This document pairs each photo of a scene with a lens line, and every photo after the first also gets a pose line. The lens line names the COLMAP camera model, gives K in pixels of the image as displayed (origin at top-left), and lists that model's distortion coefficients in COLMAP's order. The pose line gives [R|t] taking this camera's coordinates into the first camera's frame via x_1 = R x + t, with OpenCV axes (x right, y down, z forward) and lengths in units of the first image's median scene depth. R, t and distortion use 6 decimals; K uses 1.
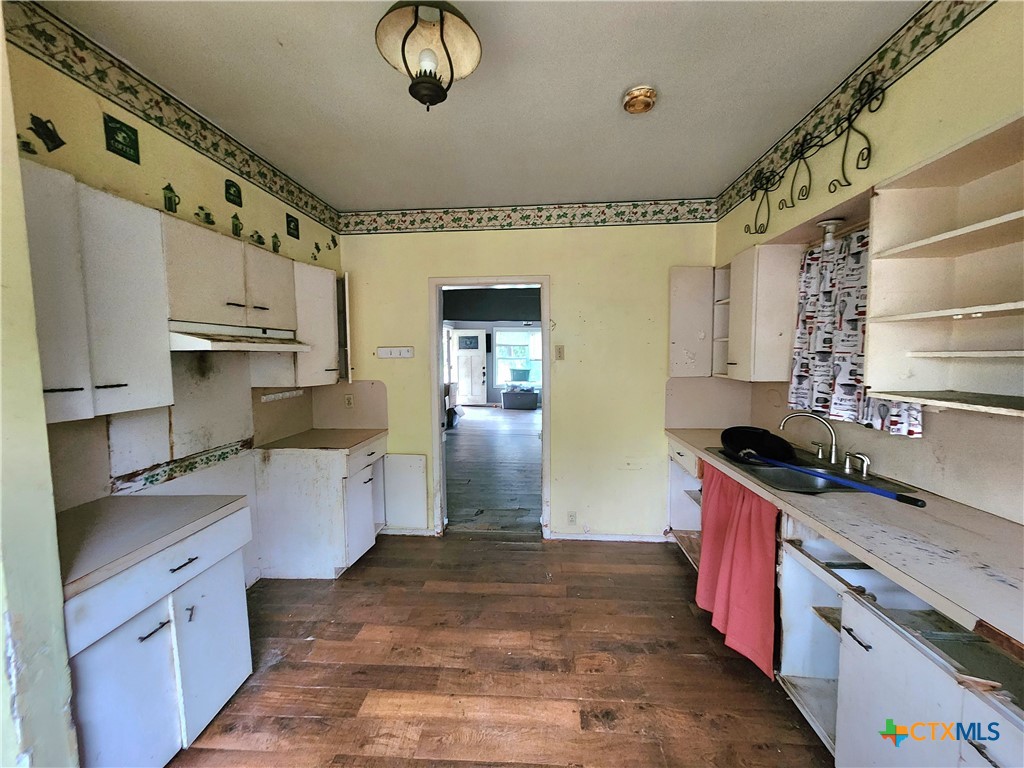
lens RADIAL K [[422.0, 0, 513.2], [0, 422.0, 385.4], [0, 0, 1]] dist [0.000184, 0.000102]
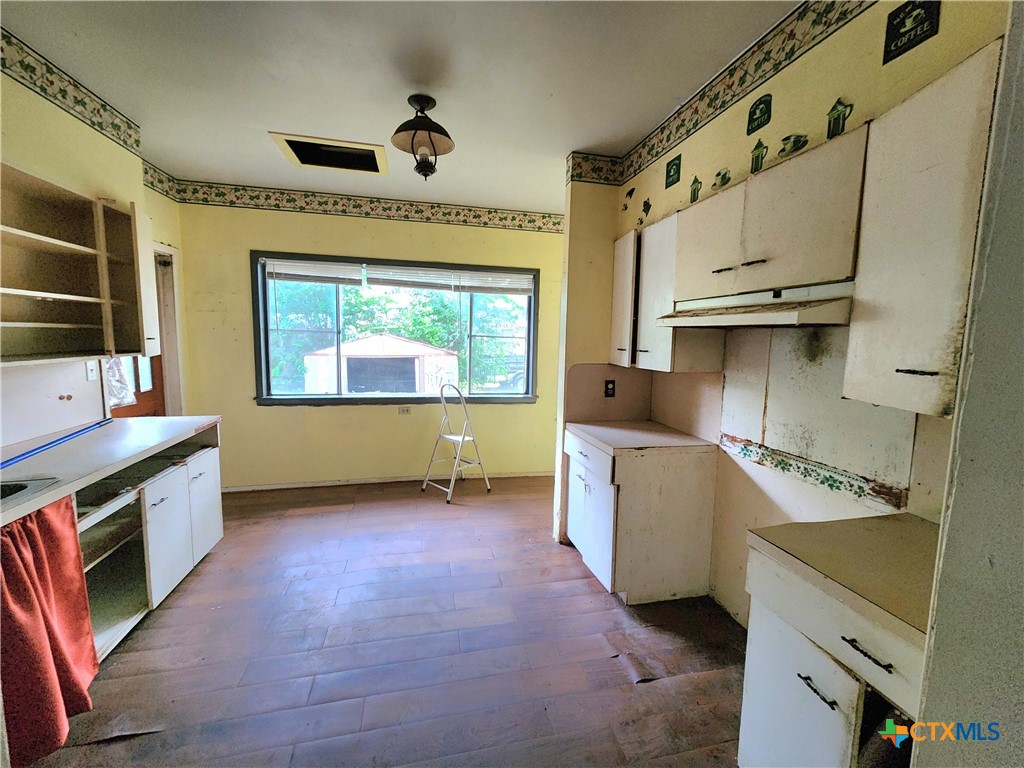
lens RADIAL K [[422.0, 0, 509.2], [0, 422.0, 382.3], [0, 0, 1]] dist [0.000184, 0.000102]
pose [[-0.957438, 0.027688, -0.287308, -0.008370], [-0.026700, 0.982625, 0.183673, -0.113910], [0.287401, 0.183526, -0.940063, 1.677307]]
